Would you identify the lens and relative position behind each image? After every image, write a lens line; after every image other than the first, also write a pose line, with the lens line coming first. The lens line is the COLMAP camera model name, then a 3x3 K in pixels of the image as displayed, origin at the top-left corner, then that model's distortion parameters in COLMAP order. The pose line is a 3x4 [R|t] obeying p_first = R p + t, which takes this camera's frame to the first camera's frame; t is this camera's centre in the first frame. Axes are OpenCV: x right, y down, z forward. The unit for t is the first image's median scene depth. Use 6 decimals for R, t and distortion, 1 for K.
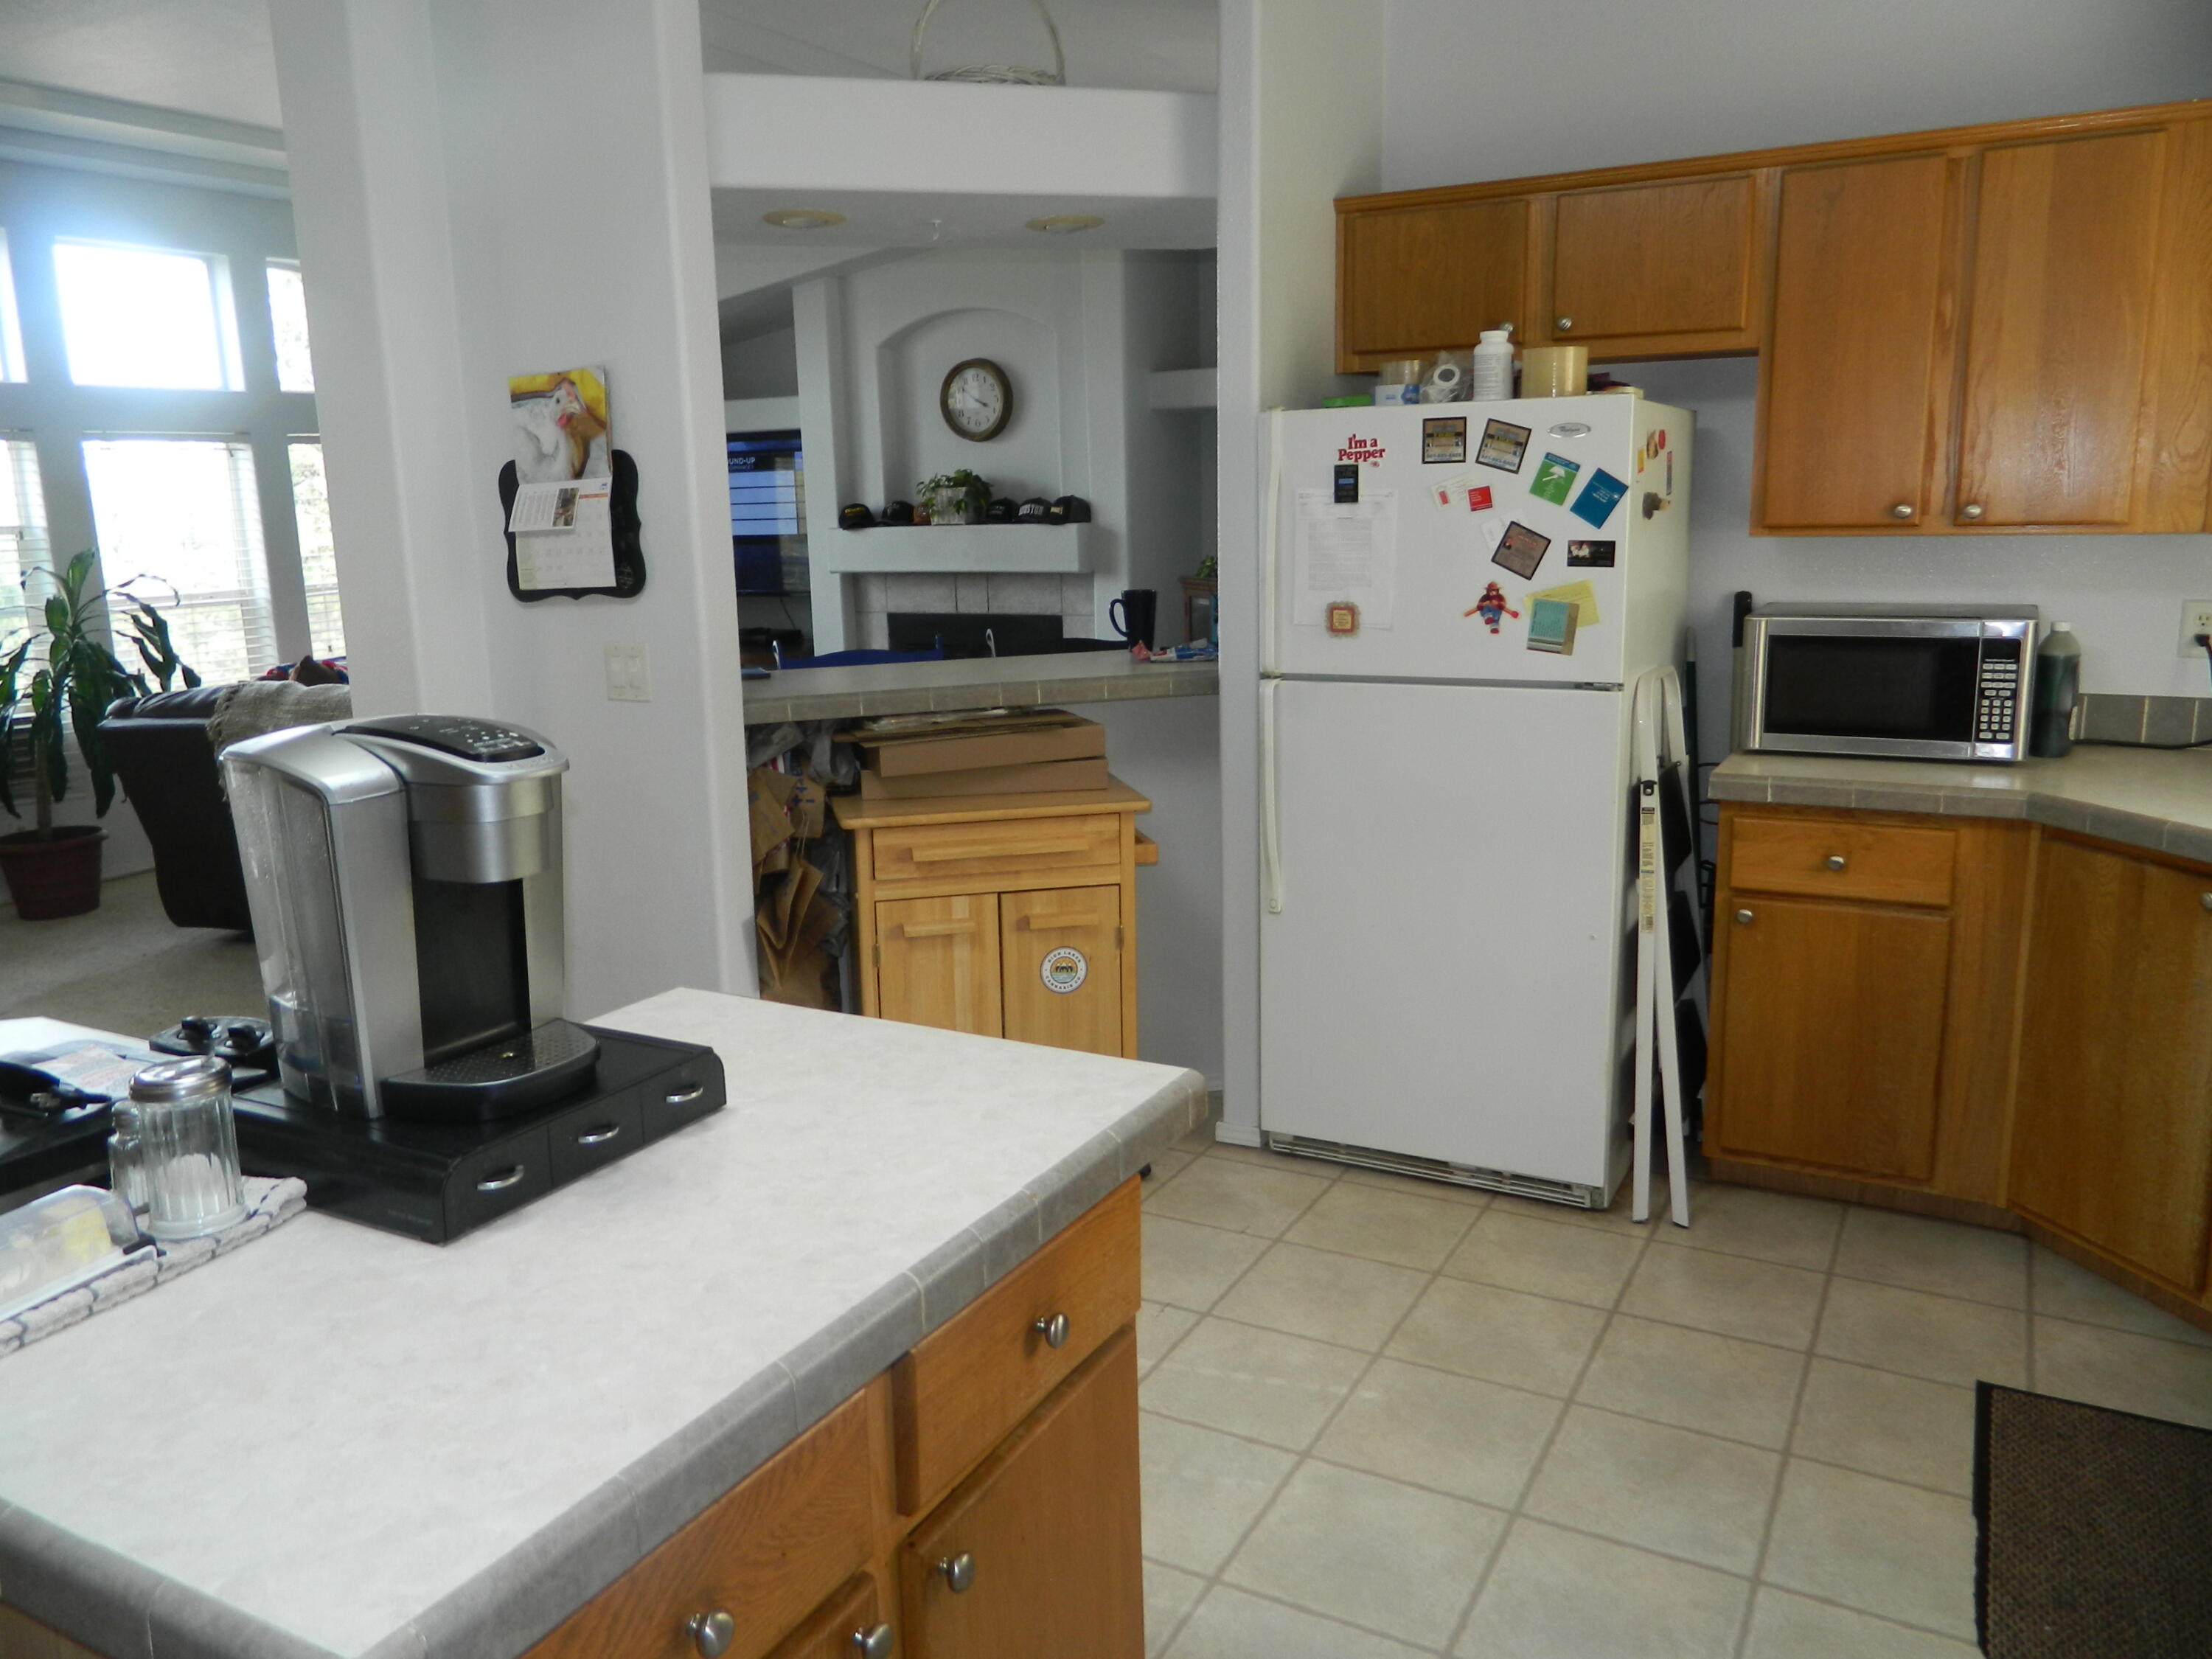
lens RADIAL K [[1645.8, 0, 1106.0], [0, 1645.8, 829.5], [0, 0, 1]] dist [0.005627, -0.001256]
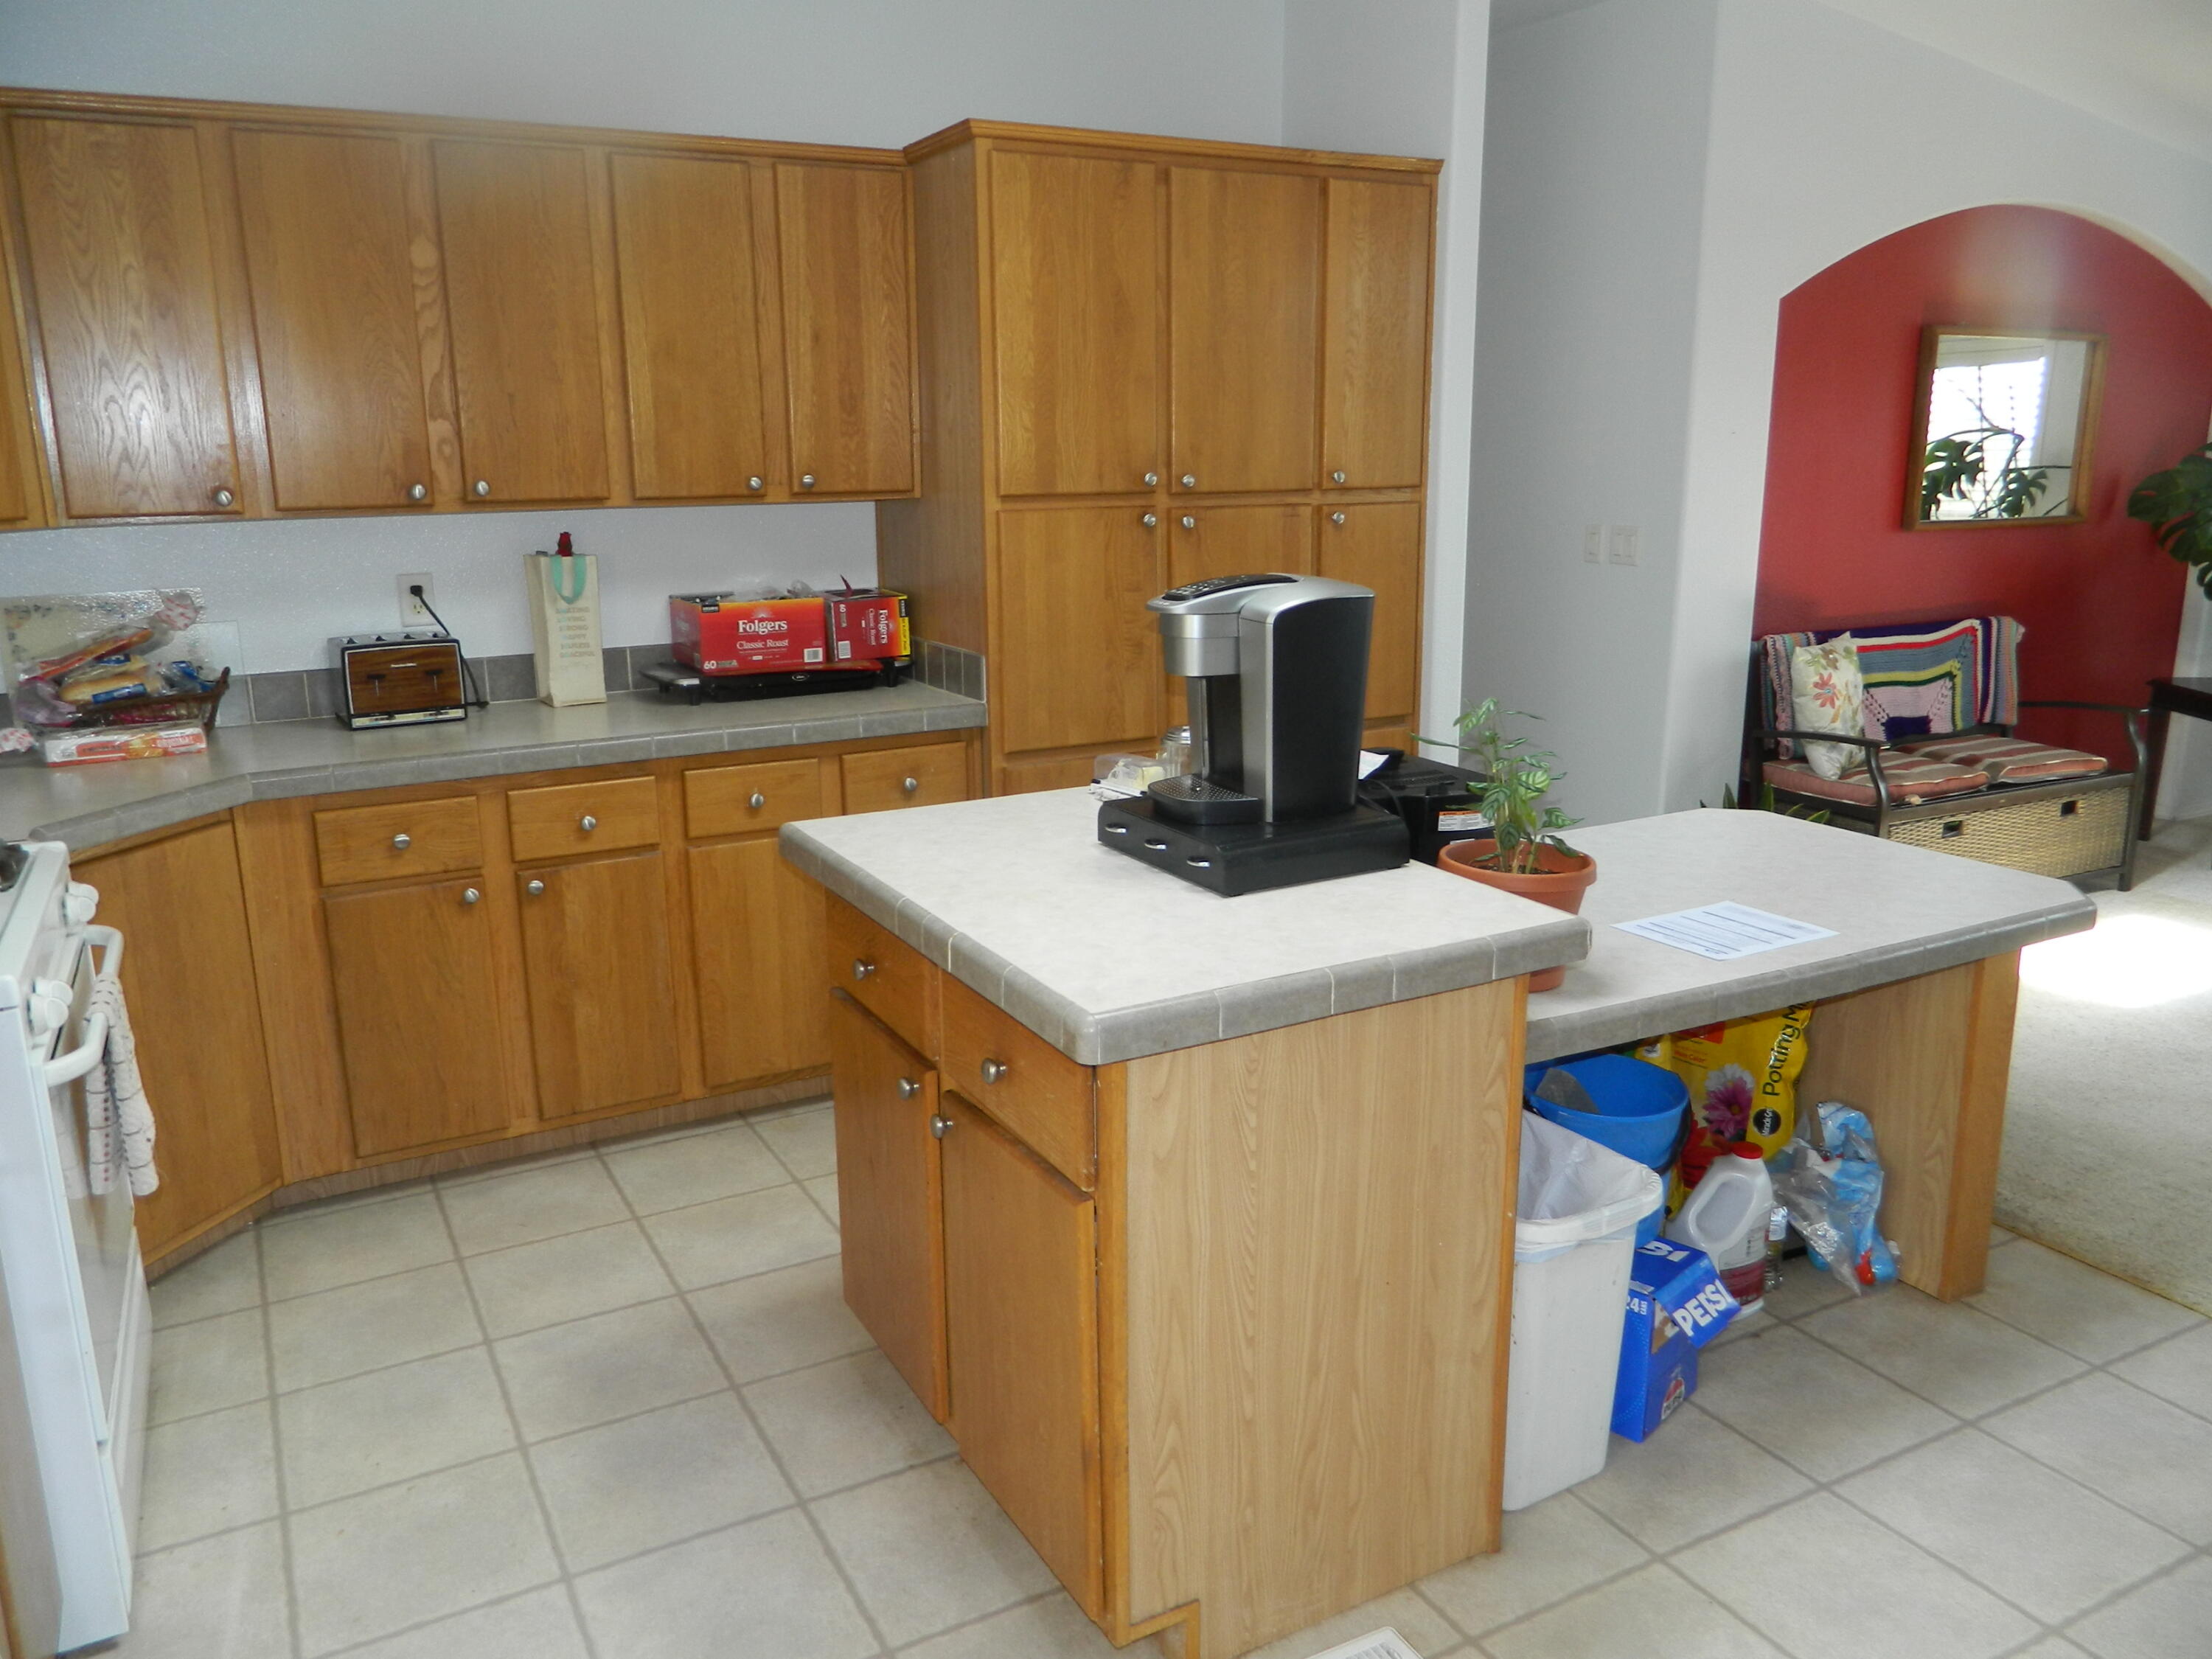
lens RADIAL K [[1645.8, 0, 1106.0], [0, 1645.8, 829.5], [0, 0, 1]] dist [0.005627, -0.001256]
pose [[-0.548106, 0.219343, -0.807136, 0.952884], [-0.143752, 0.925938, 0.349247, -0.356588], [0.823963, 0.307452, -0.475982, 1.666132]]
